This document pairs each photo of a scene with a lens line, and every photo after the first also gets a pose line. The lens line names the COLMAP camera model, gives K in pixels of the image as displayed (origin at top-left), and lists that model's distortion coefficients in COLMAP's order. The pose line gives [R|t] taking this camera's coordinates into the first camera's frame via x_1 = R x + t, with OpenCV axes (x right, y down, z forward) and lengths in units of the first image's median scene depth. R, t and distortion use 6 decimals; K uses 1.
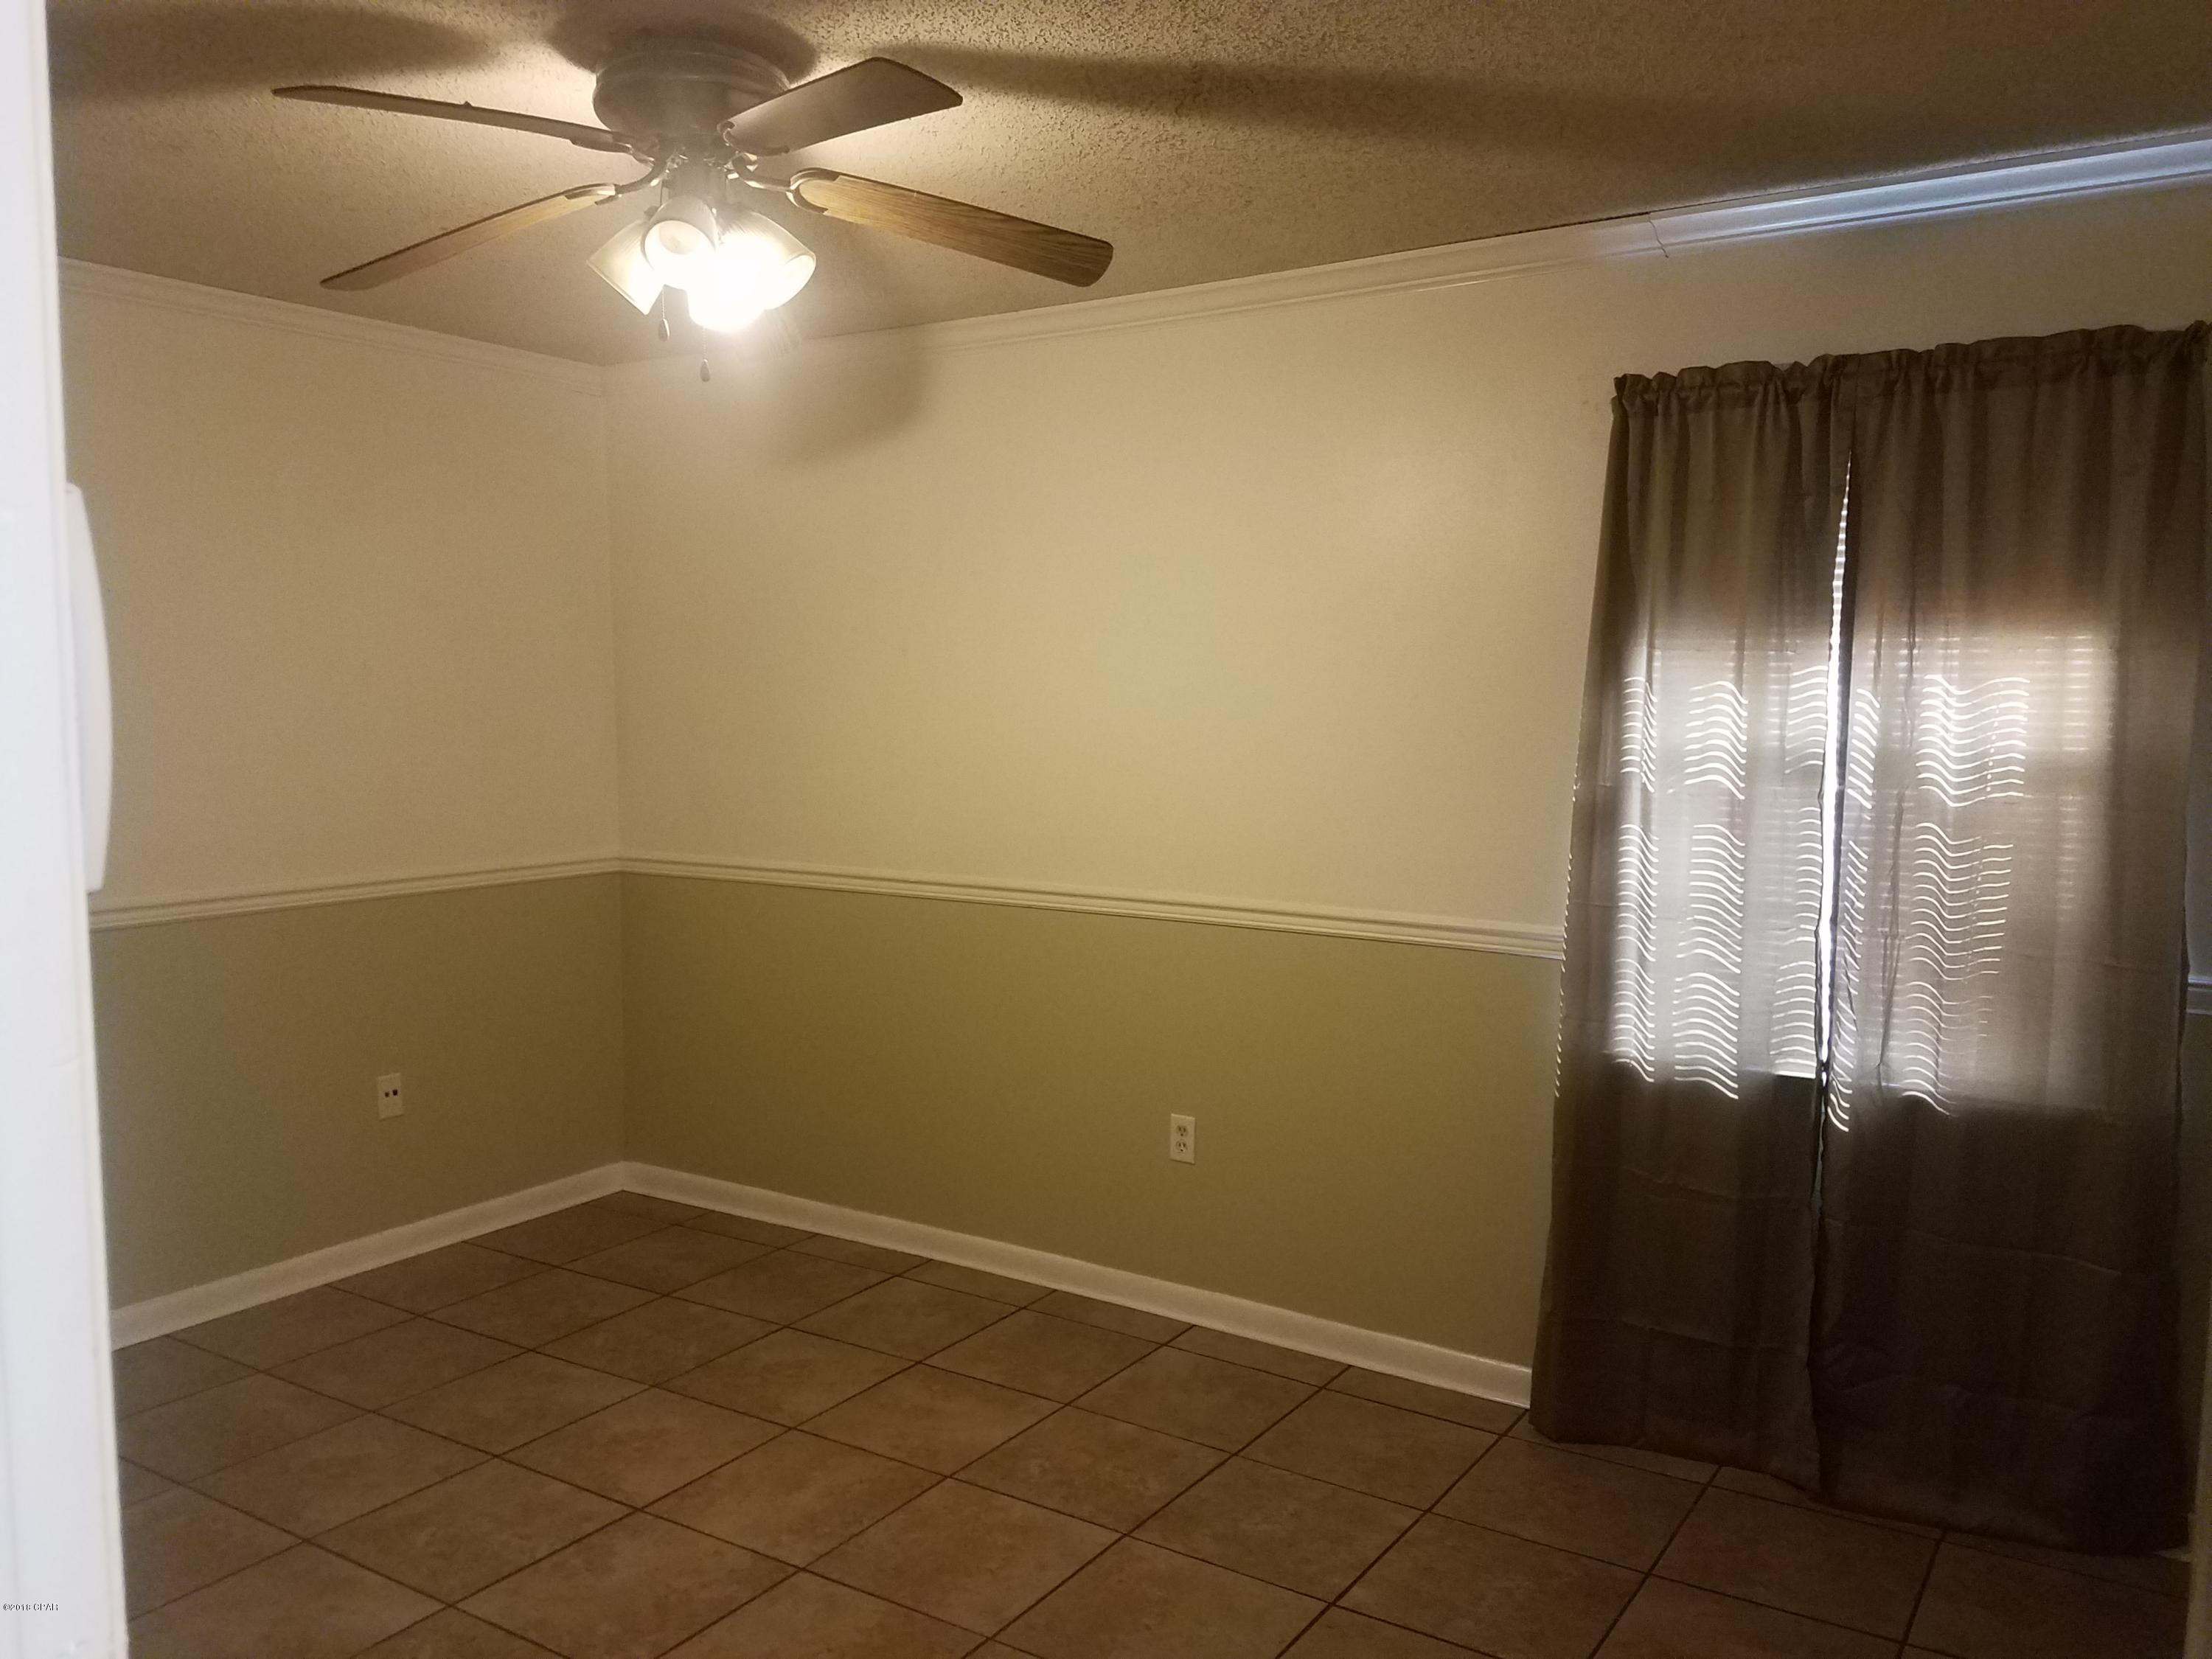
lens RADIAL K [[1729.2, 0, 1106.0], [0, 1729.2, 829.5], [0, 0, 1]] dist [0.079522, -0.114759]
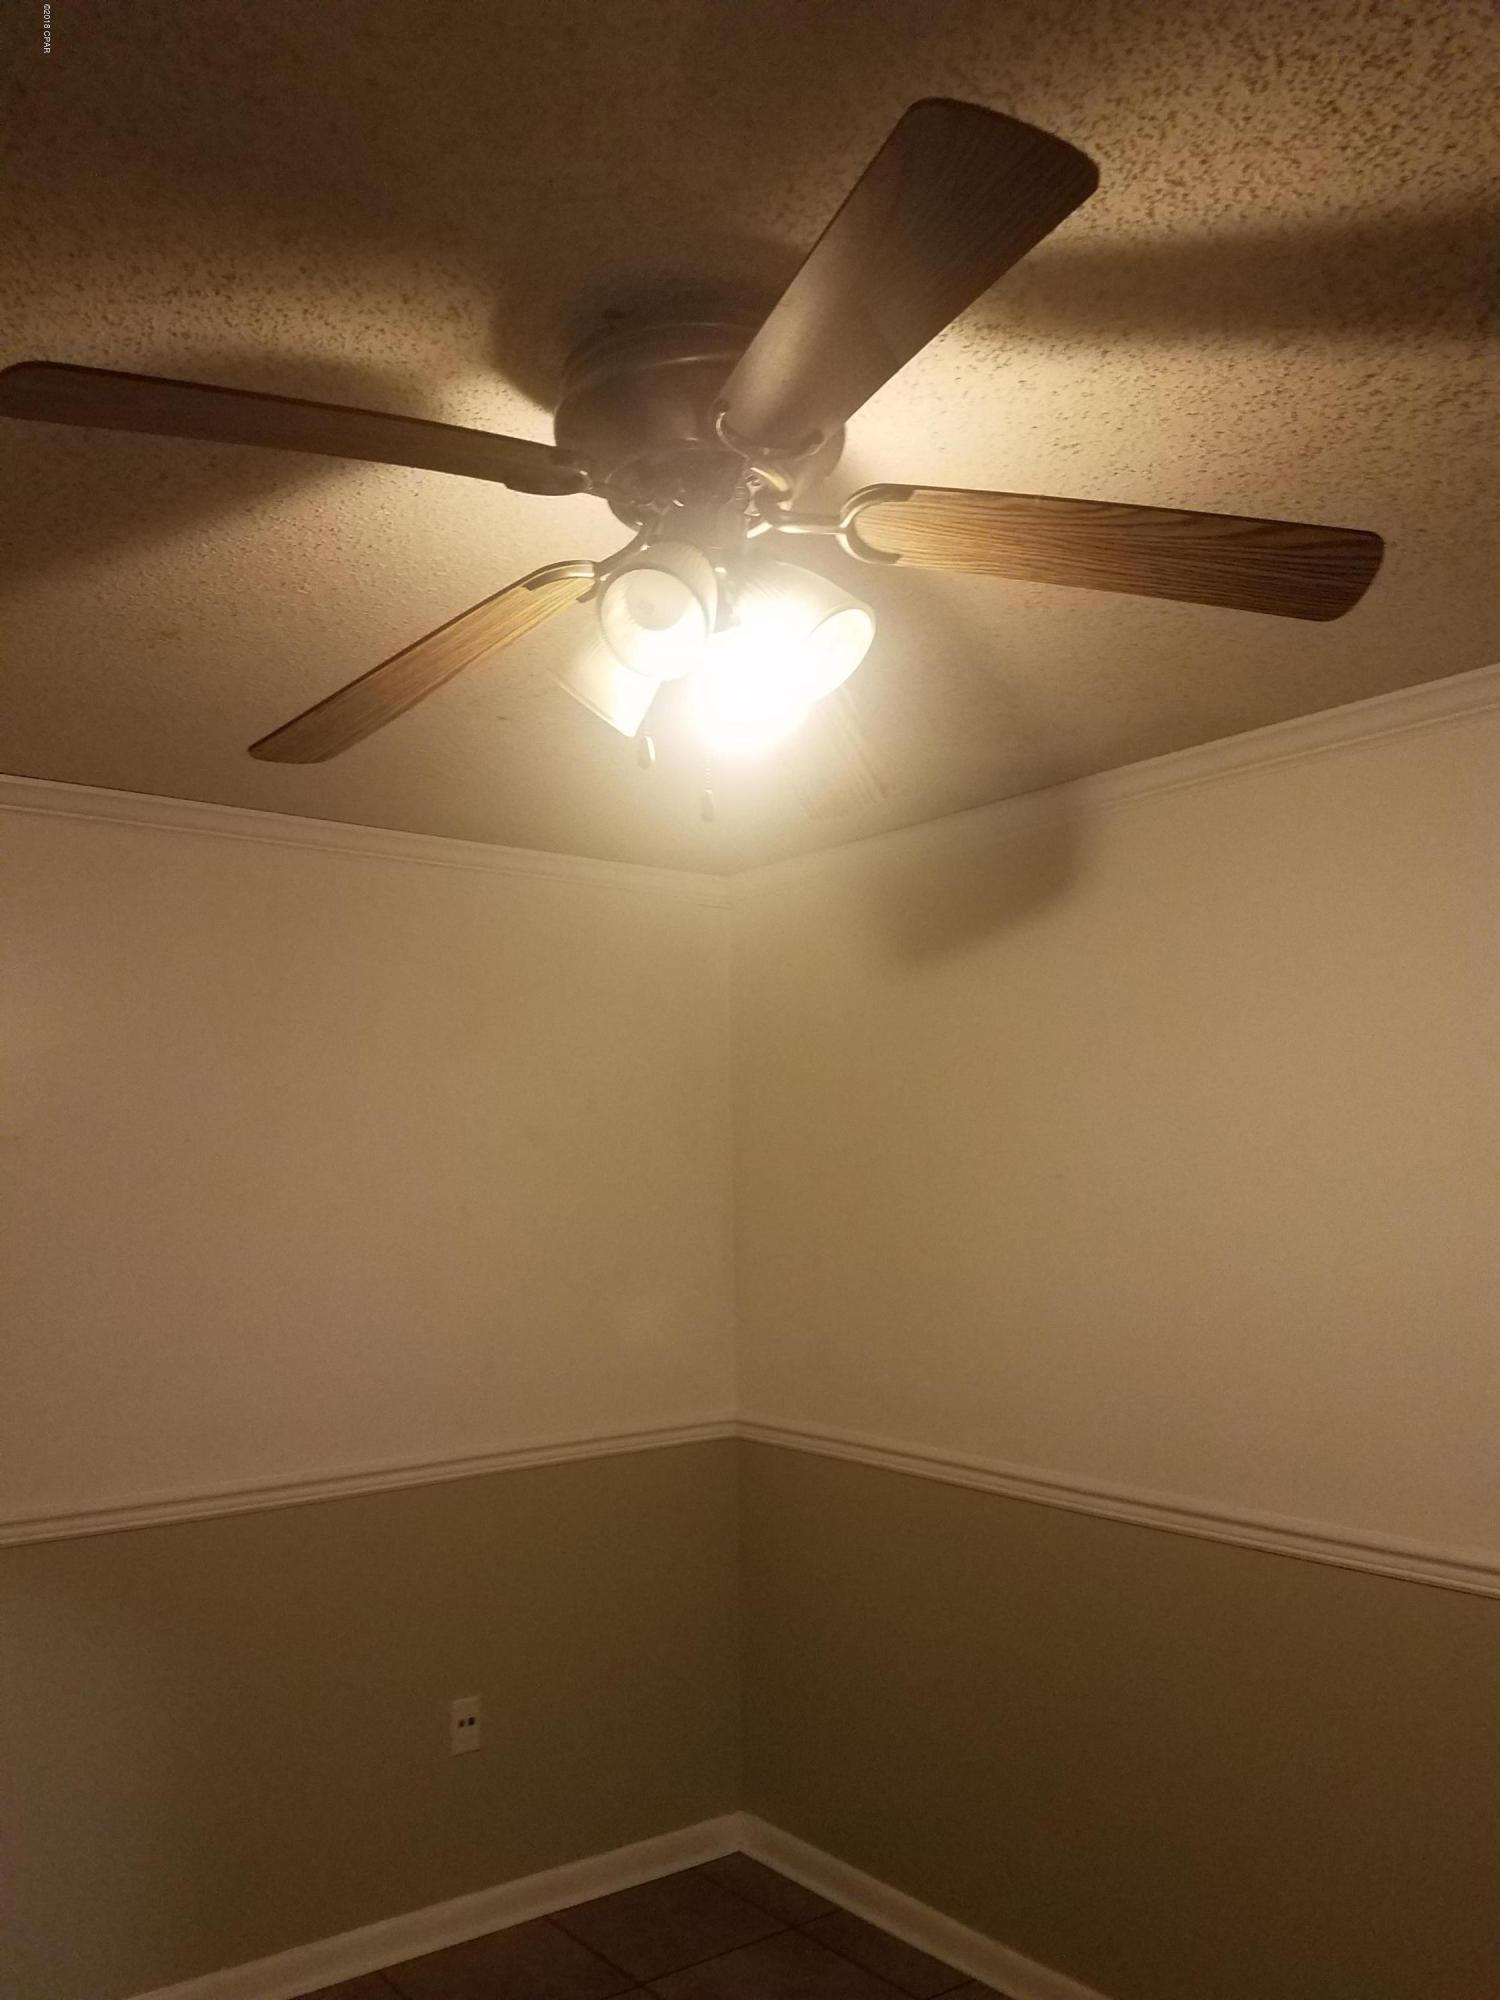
lens RADIAL K [[1563.5, 0, 746.8], [0, 1563.5, 1053.1], [0, 0, 1]] dist [0.079522, -0.114759]
pose [[0.944135, -0.043677, -0.326651, -0.031703], [-0.006379, 0.988571, -0.150621, -0.085620], [0.329496, 0.144290, 0.933066, 0.465421]]
